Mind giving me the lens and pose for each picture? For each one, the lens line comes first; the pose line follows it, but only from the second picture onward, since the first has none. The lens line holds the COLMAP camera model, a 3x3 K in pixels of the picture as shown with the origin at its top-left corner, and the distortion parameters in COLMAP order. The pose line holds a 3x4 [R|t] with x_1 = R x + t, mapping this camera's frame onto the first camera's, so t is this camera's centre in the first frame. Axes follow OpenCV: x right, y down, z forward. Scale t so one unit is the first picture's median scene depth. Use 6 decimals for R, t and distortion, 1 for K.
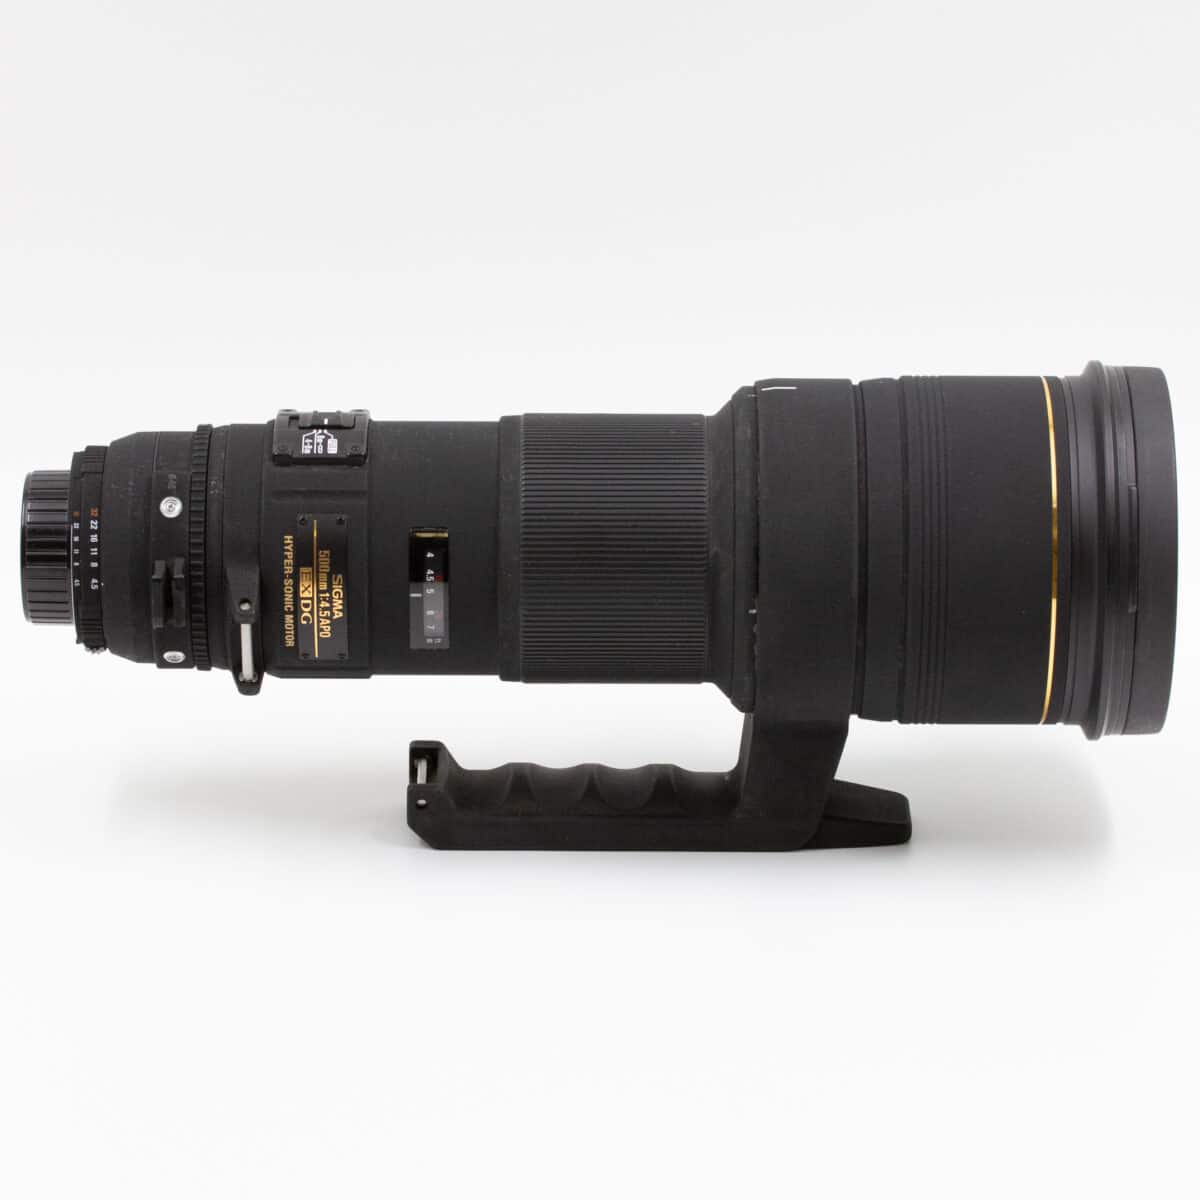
lens RADIAL K [[5721.2, 0, 599.9], [0, 5721.2, 600.9], [0, 0, 1]] dist [-0.094218, 0.000000]
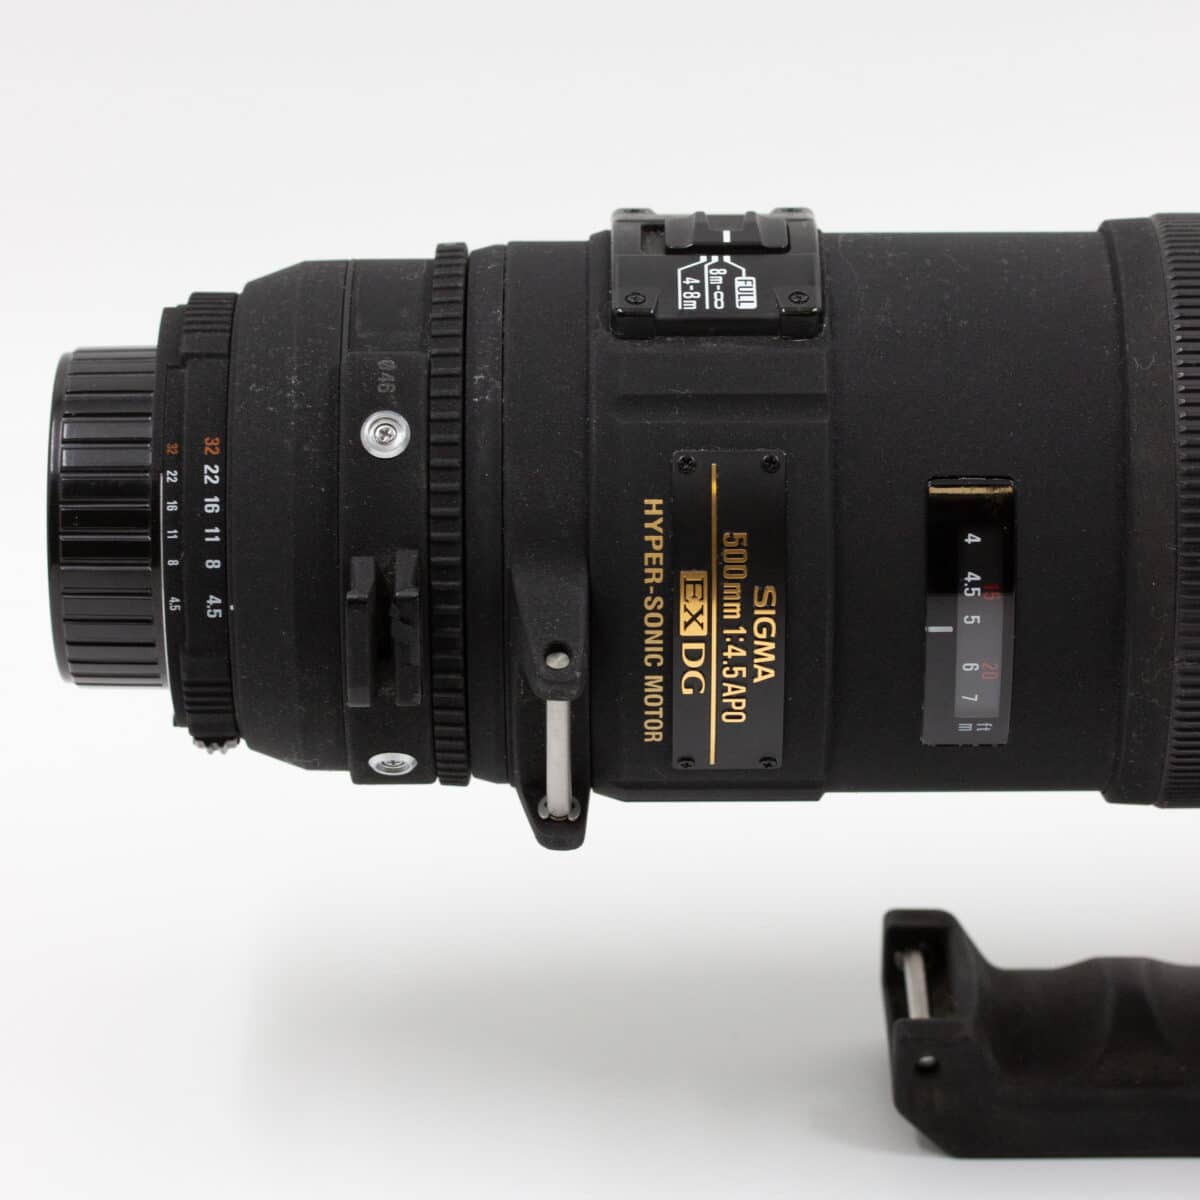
lens RADIAL K [[5721.2, 0, 600.0], [0, 5721.2, 599.1], [0, 0, 1]] dist [-0.094218, 0.000000]
pose [[0.999902, -0.007173, -0.012011, -0.052787], [0.007705, 0.998964, 0.044849, -0.023212], [0.011677, -0.044937, 0.998922, 0.553357]]
